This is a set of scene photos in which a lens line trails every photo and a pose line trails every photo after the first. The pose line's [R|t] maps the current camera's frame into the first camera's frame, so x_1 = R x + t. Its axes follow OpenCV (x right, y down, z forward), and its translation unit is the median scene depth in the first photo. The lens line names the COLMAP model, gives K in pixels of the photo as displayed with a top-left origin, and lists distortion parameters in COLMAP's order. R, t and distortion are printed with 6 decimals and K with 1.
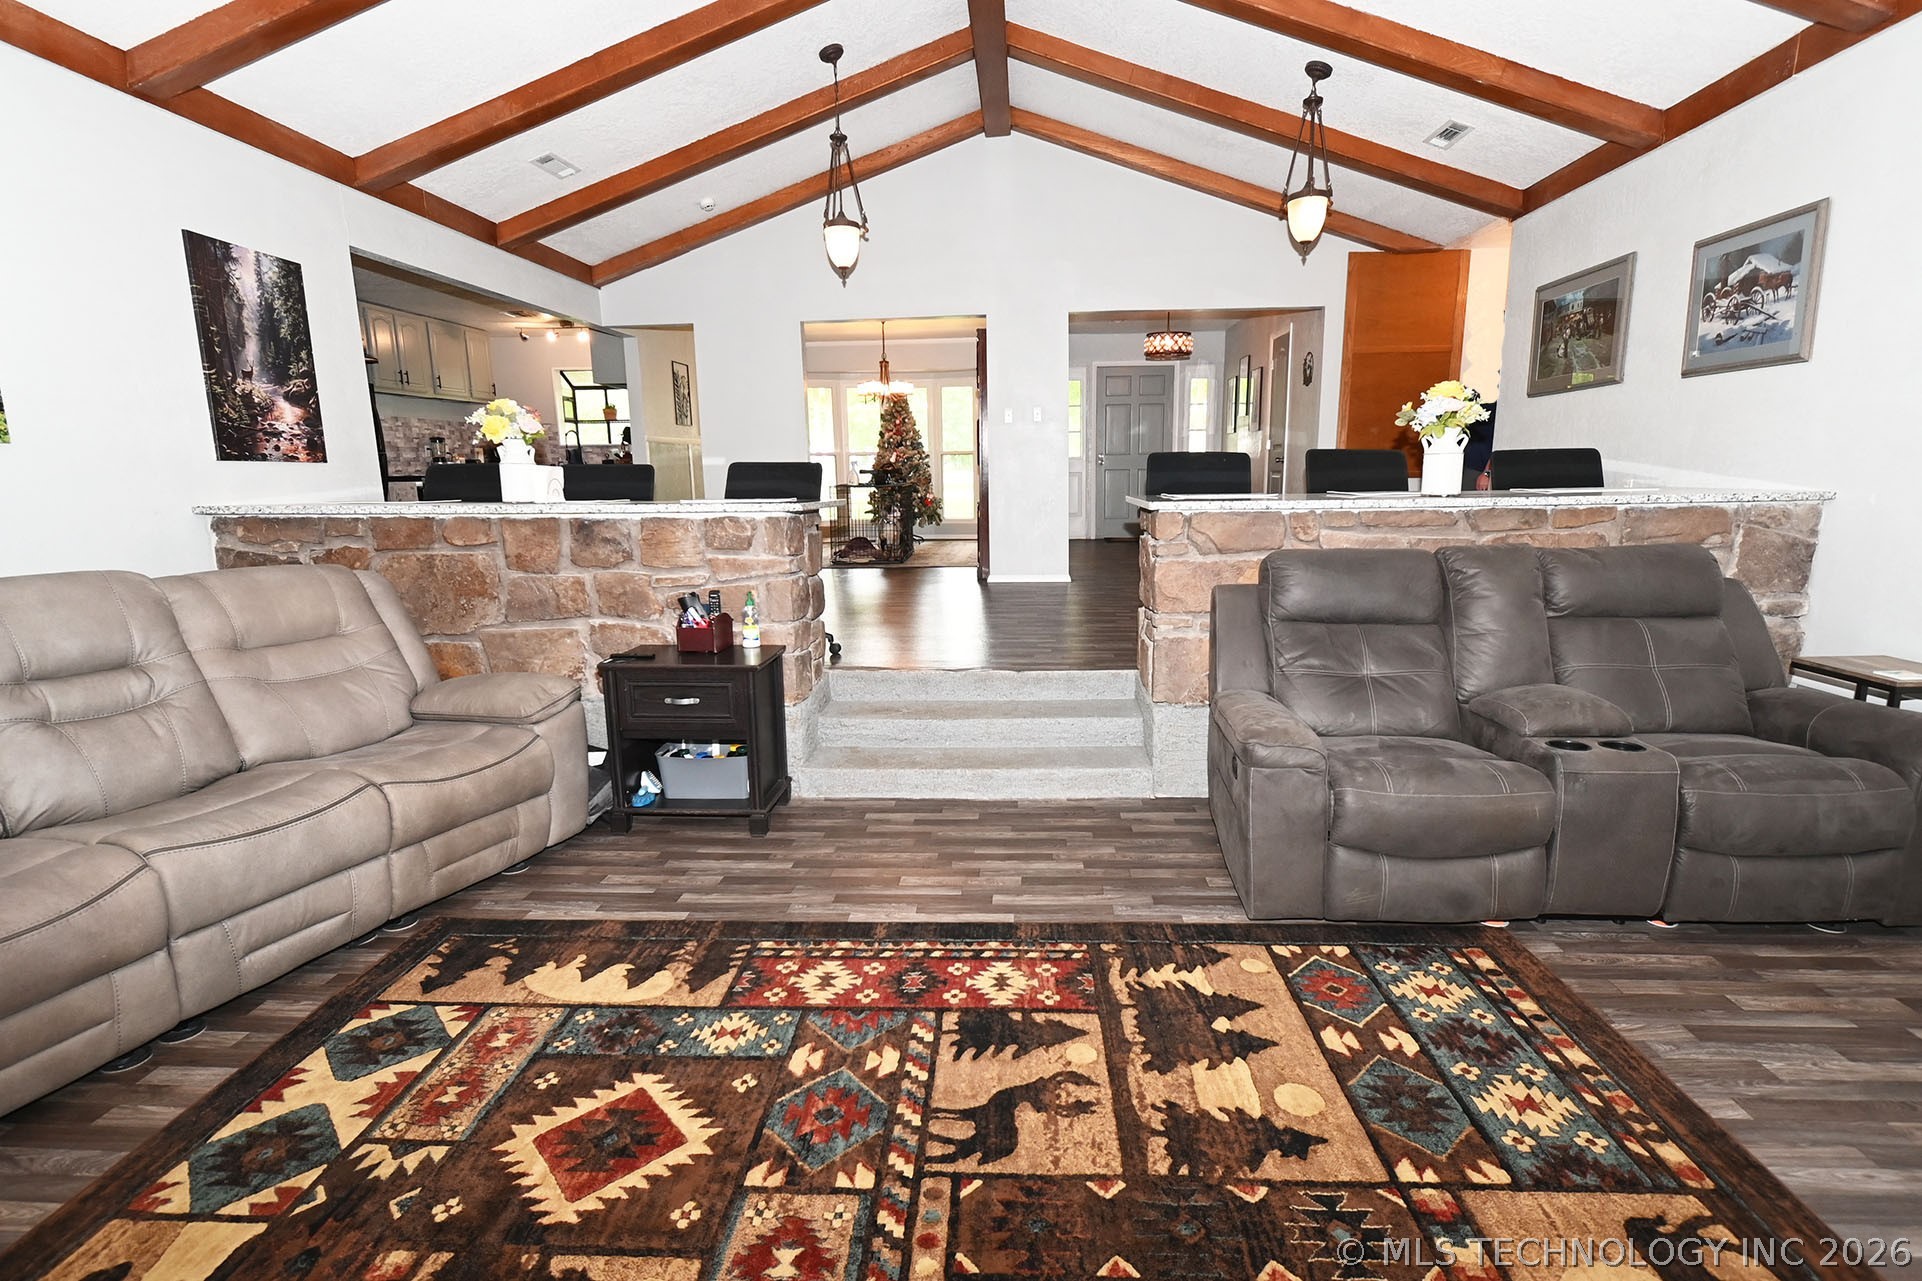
lens RADIAL K [[927.8, 0, 974.0], [0, 927.8, 646.0], [0, 0, 1]] dist [0.002107, -0.000916]
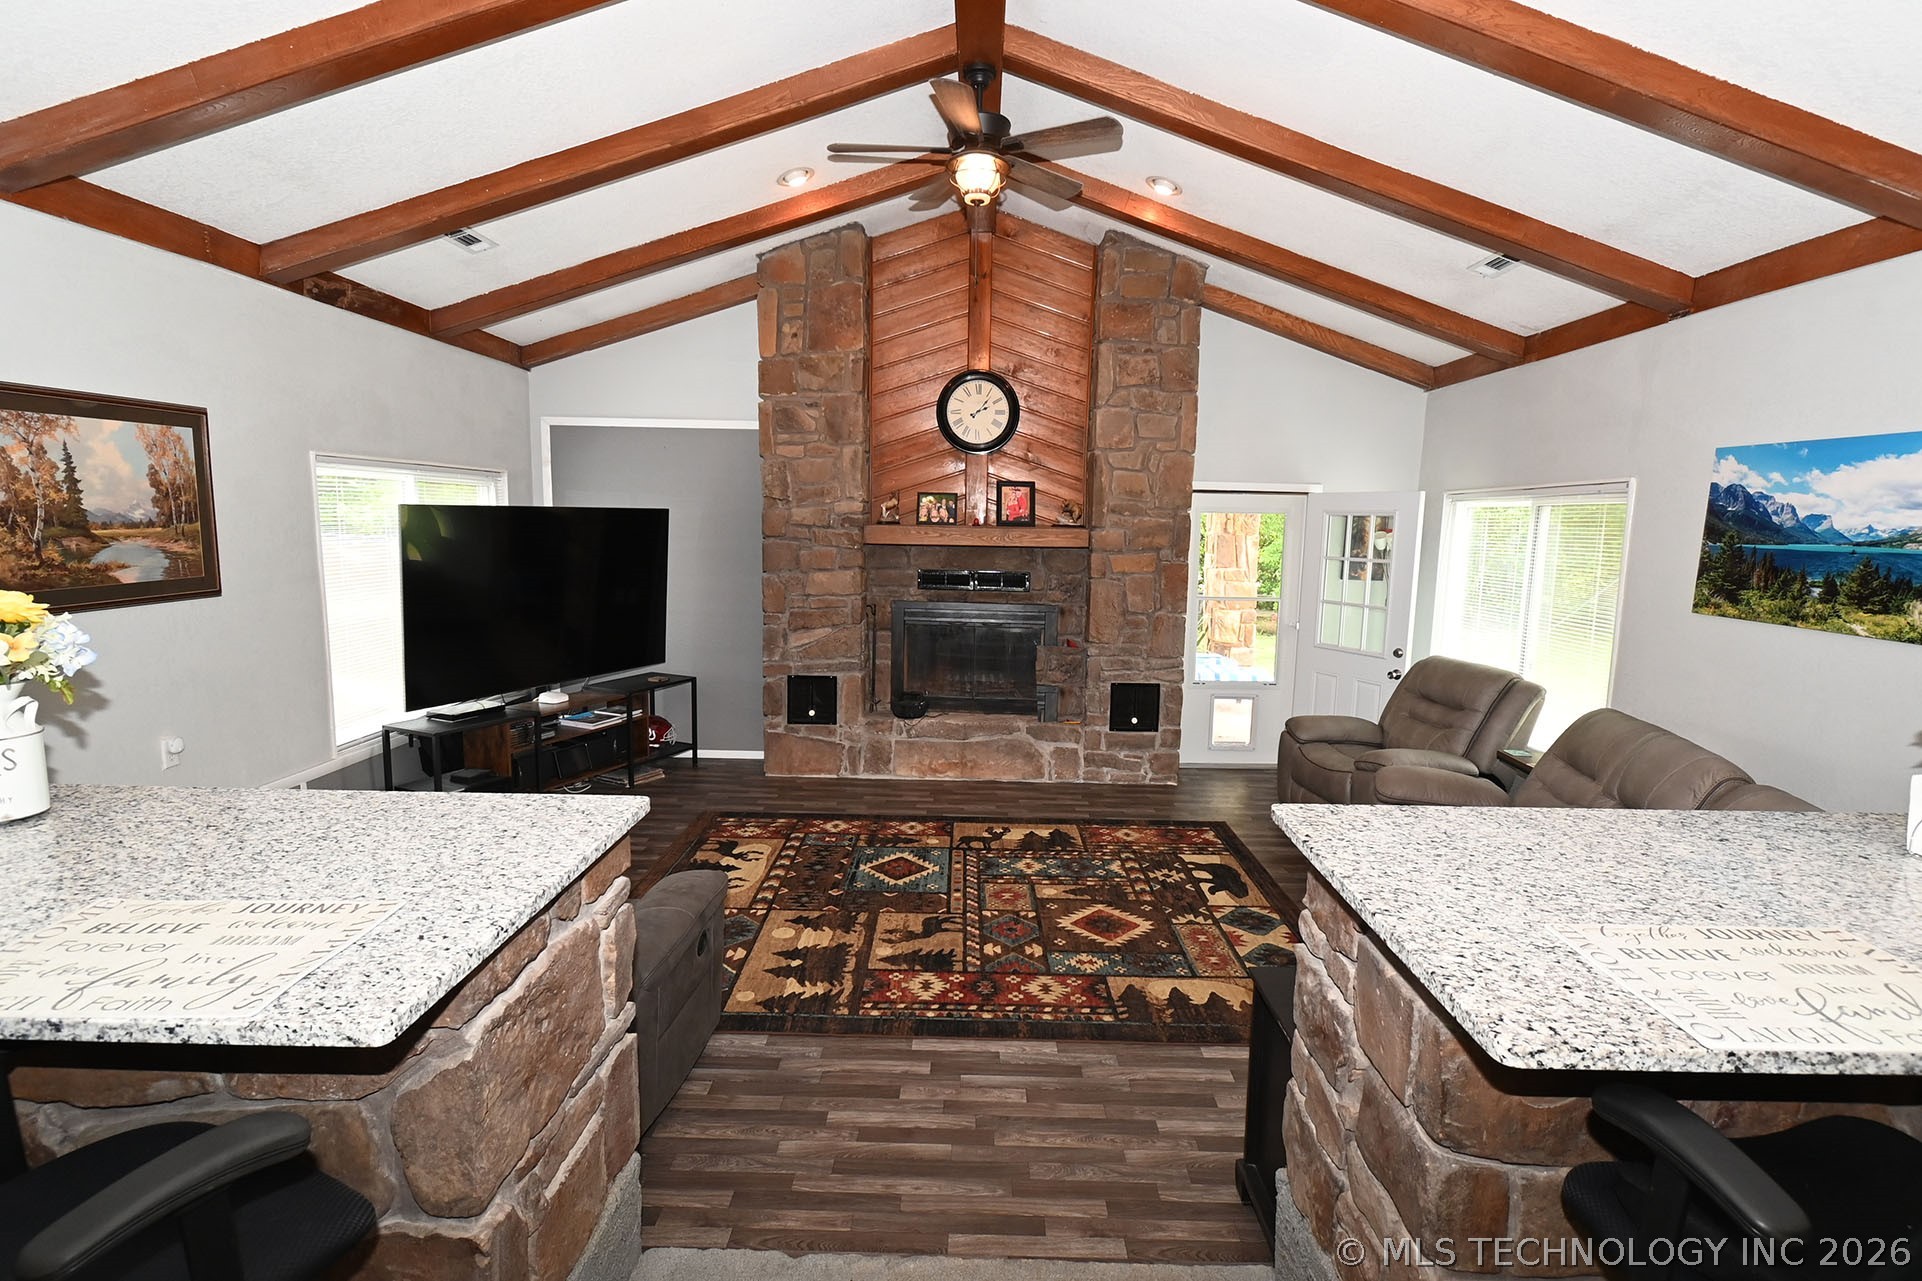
lens RADIAL K [[927.8, 0, 974.0], [0, 927.8, 646.0], [0, 0, 1]] dist [0.002107, -0.000916]
pose [[-0.998568, 0.000560, -0.053490, 0.027316], [-0.016747, 0.946407, 0.322542, -0.539382], [0.050804, 0.322976, -0.945042, 1.907062]]
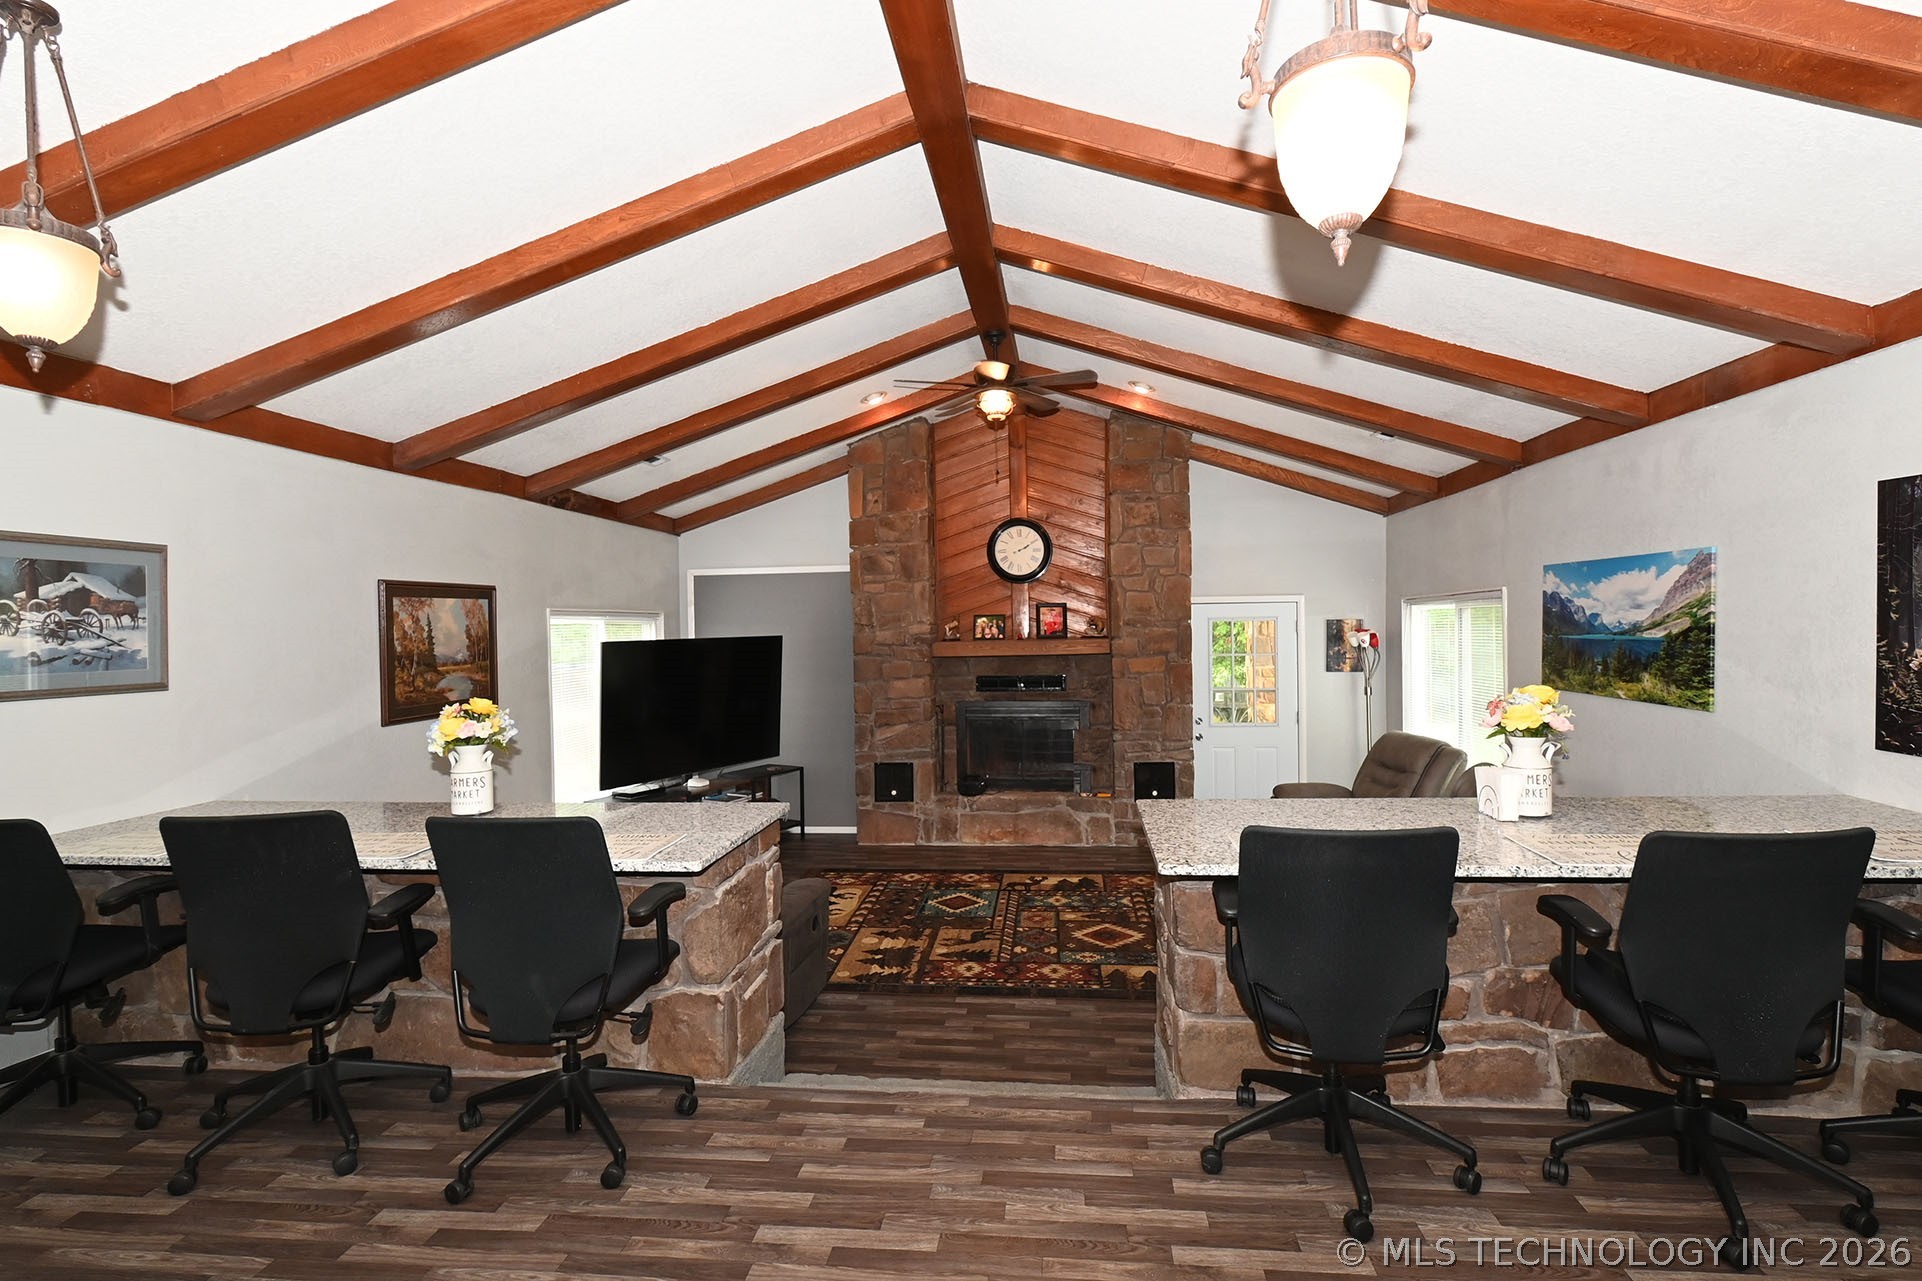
lens RADIAL K [[927.8, 0, 974.0], [0, 927.8, 646.0], [0, 0, 1]] dist [0.002107, -0.000916]
pose [[-0.998532, 0.031480, 0.044088, -0.082539], [0.040046, 0.977019, 0.209358, -0.670351], [-0.036484, 0.210816, -0.976845, 2.468278]]
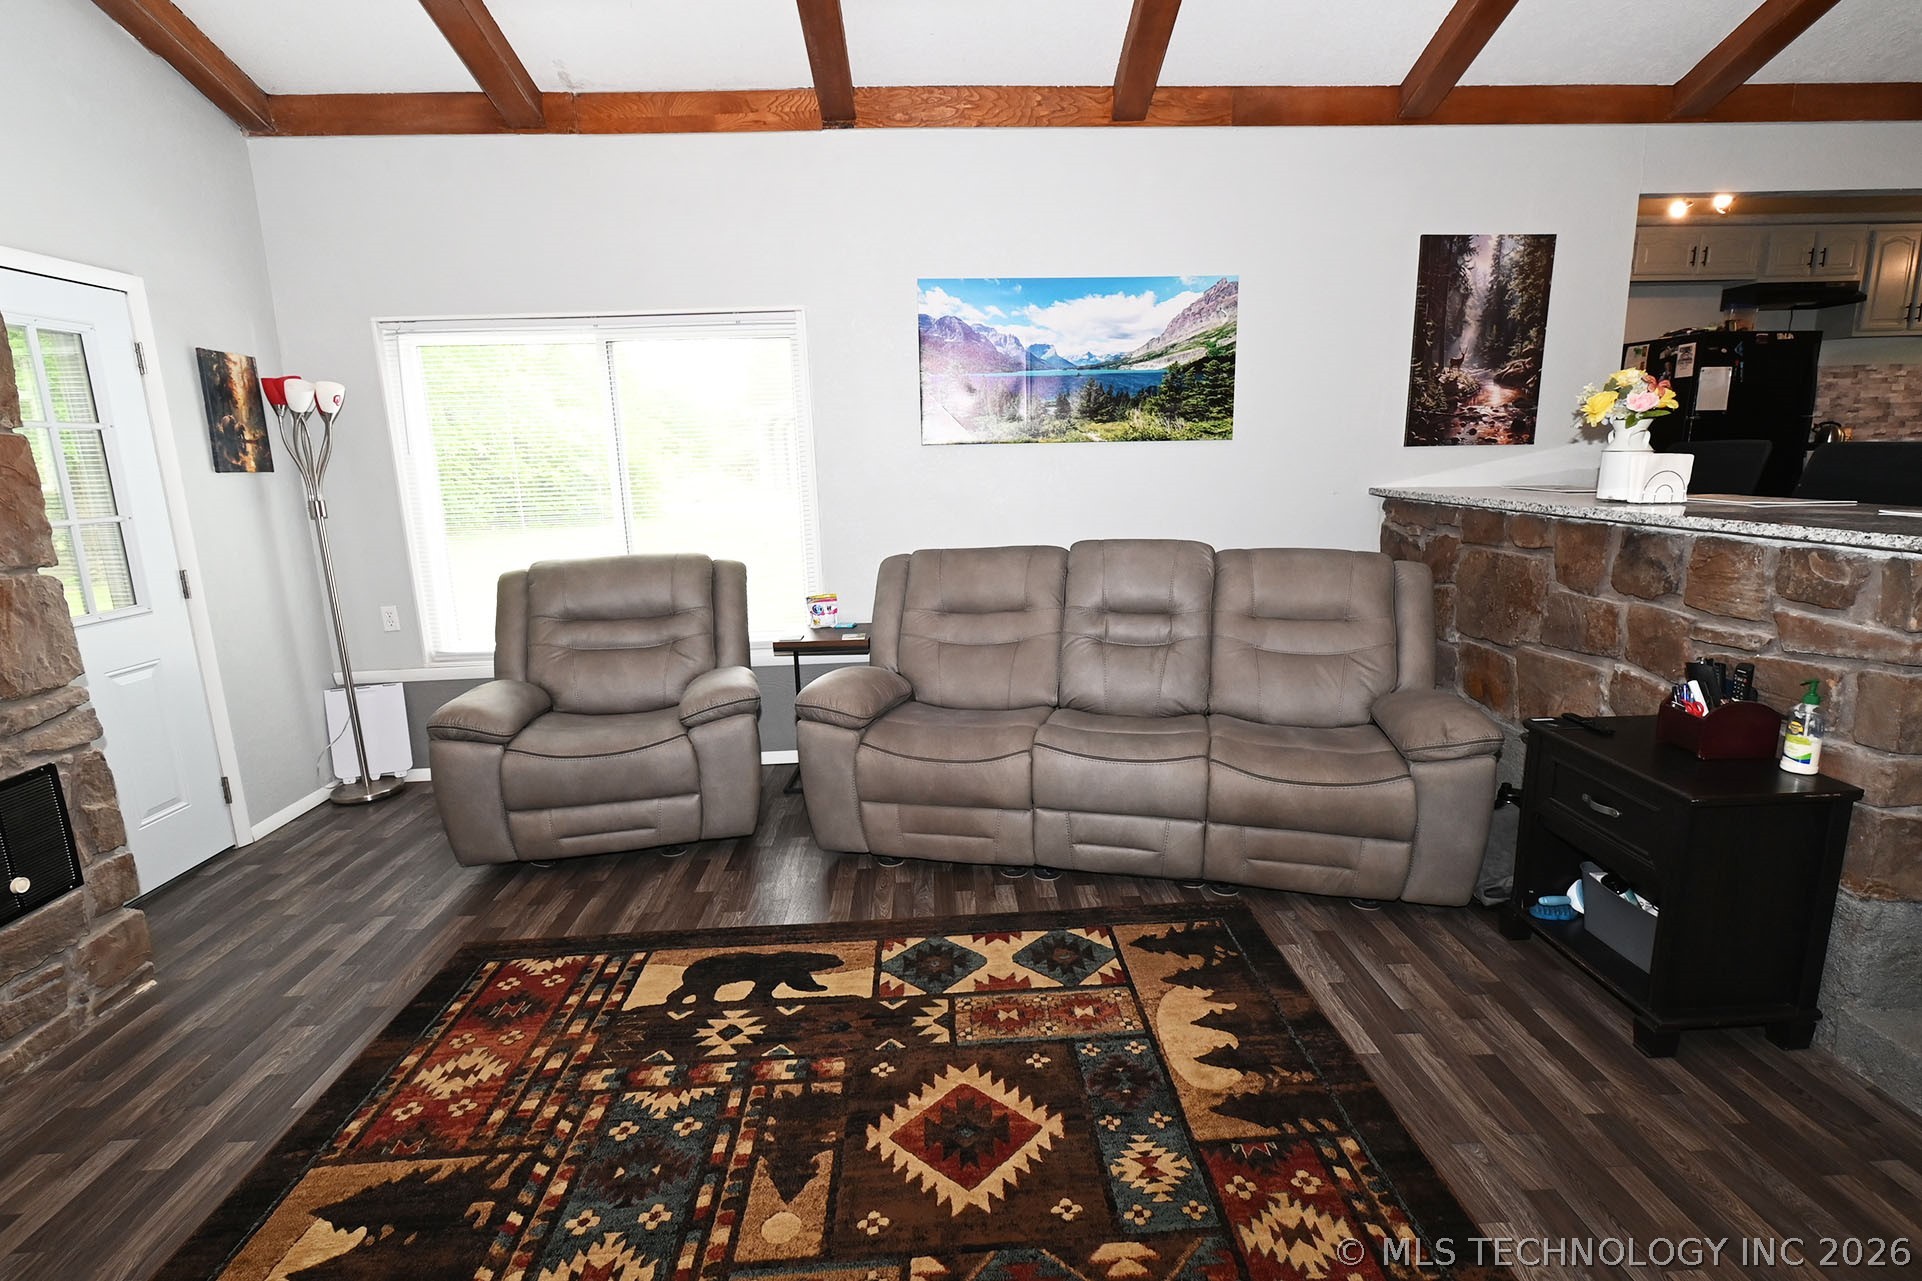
lens RADIAL K [[928.0, 0, 981.1], [0, 928.0, 644.9], [0, 0, 1]] dist [0.005689, 0.000716]
pose [[0.109118, 0.212074, -0.971142, 0.343993], [-0.164043, 0.967423, 0.192830, -0.139563], [0.980400, 0.138268, 0.140352, 0.526506]]
